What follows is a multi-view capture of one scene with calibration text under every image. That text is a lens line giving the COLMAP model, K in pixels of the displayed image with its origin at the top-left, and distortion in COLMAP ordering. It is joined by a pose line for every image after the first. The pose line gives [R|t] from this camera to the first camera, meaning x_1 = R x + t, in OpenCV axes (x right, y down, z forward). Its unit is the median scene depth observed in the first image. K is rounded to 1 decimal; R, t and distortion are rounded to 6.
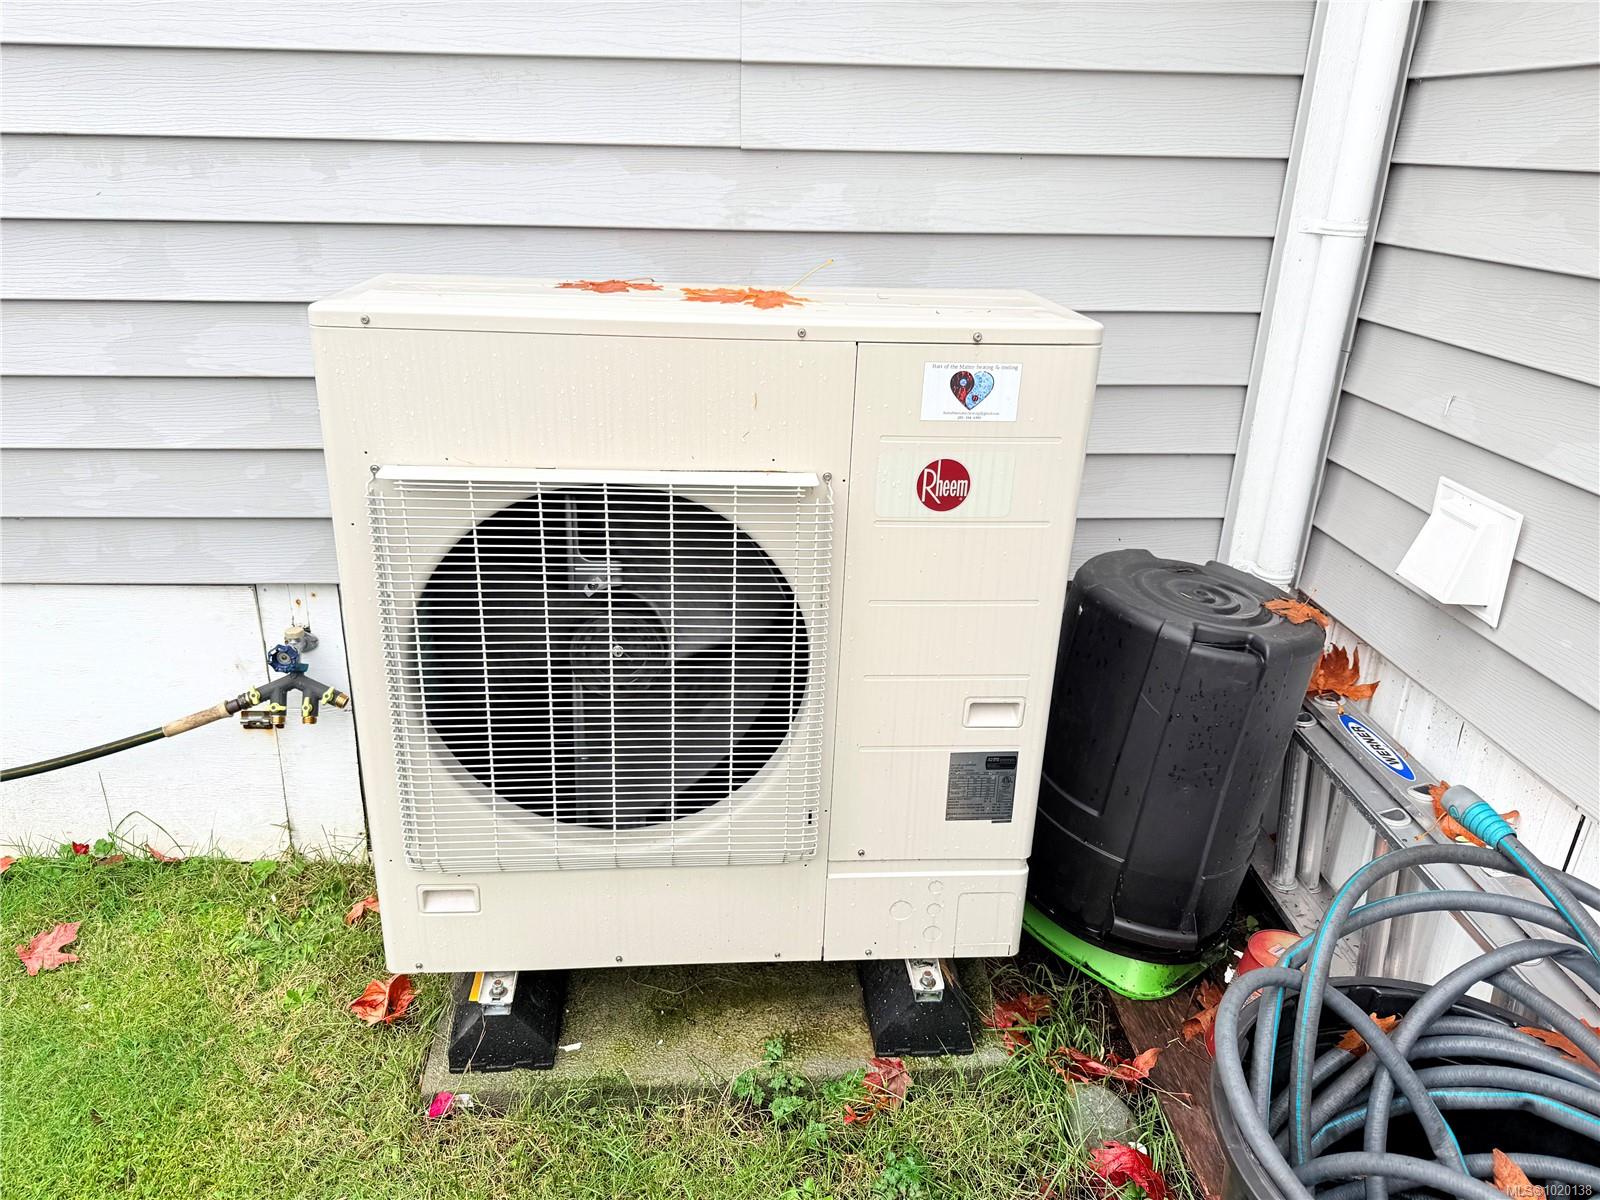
lens RADIAL K [[1163.6, 0, 800.0], [0, 1163.6, 600.0], [0, 0, 1]] dist [-0.001719, -0.002159]
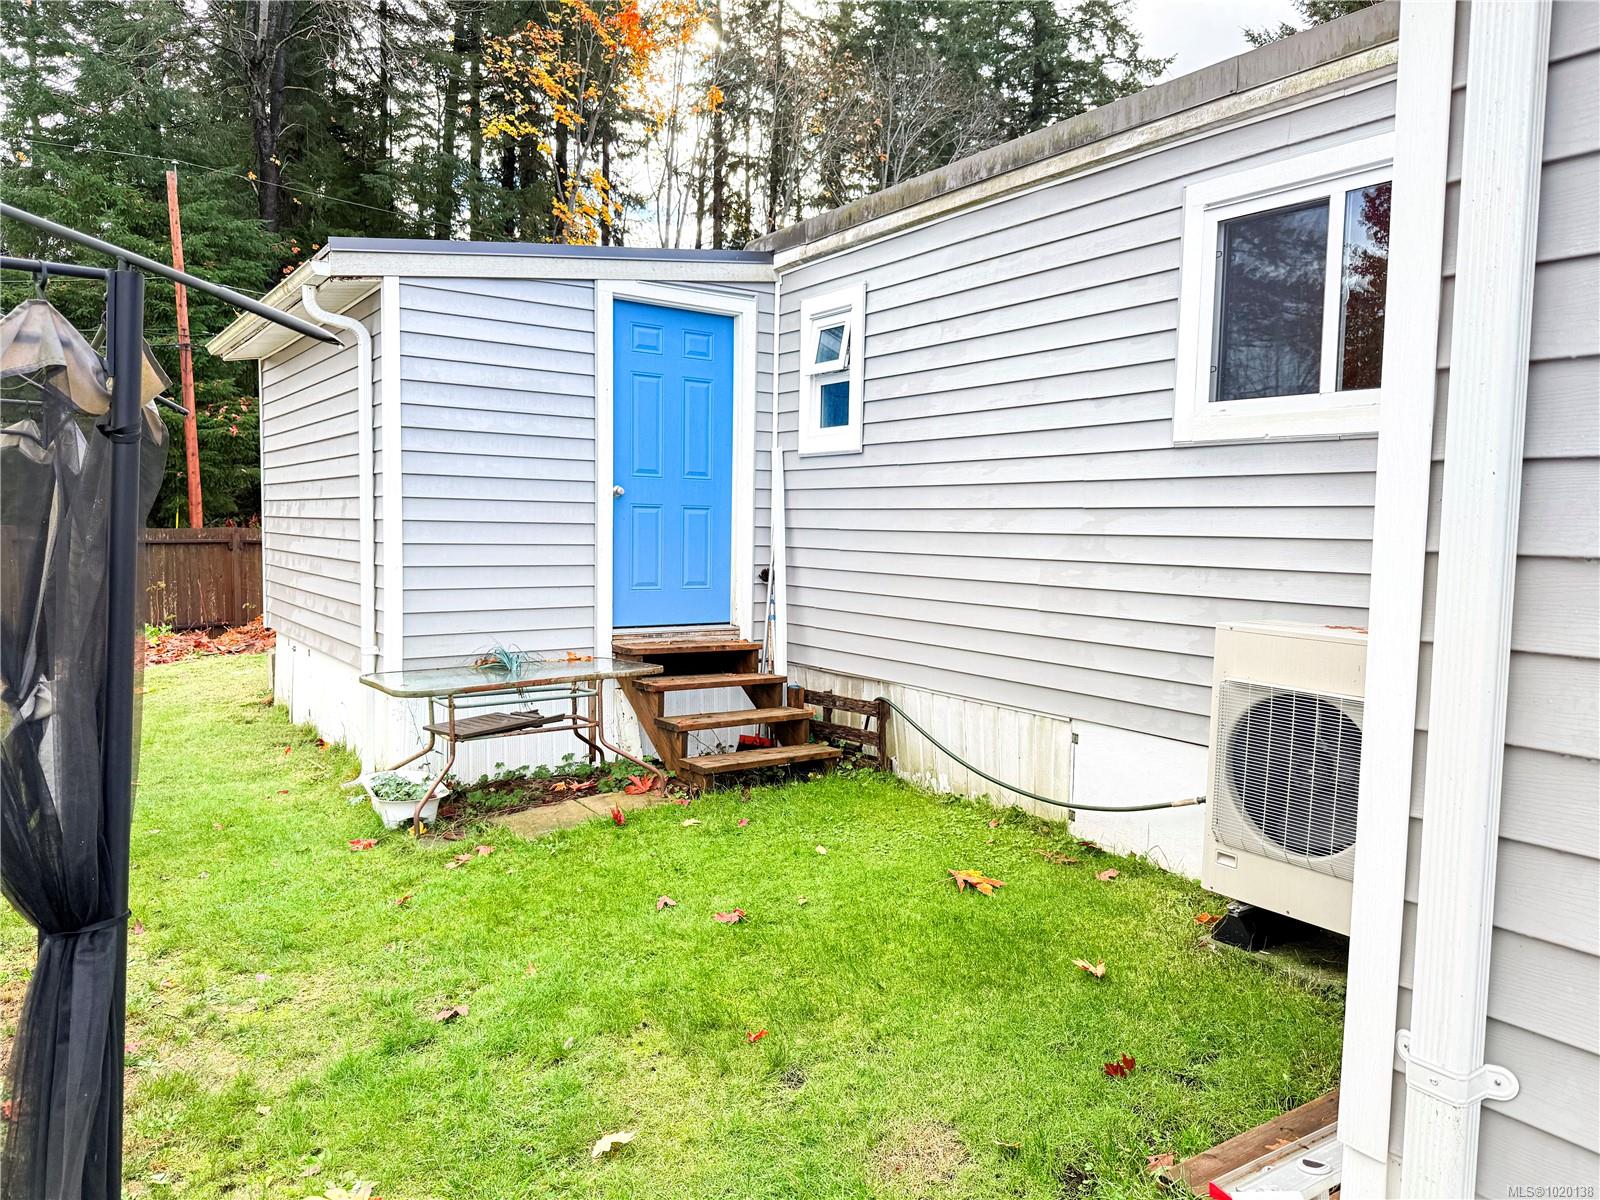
lens RADIAL K [[1102.9, 0, 800.0], [0, 1102.9, 600.0], [0, 0, 1]] dist [-0.003148, -0.002234]
pose [[0.521521, 0.045181, -0.852042, 1.180441], [-0.324302, 0.934151, -0.148965, 0.386025], [0.789205, 0.354007, 0.501831, -1.071382]]
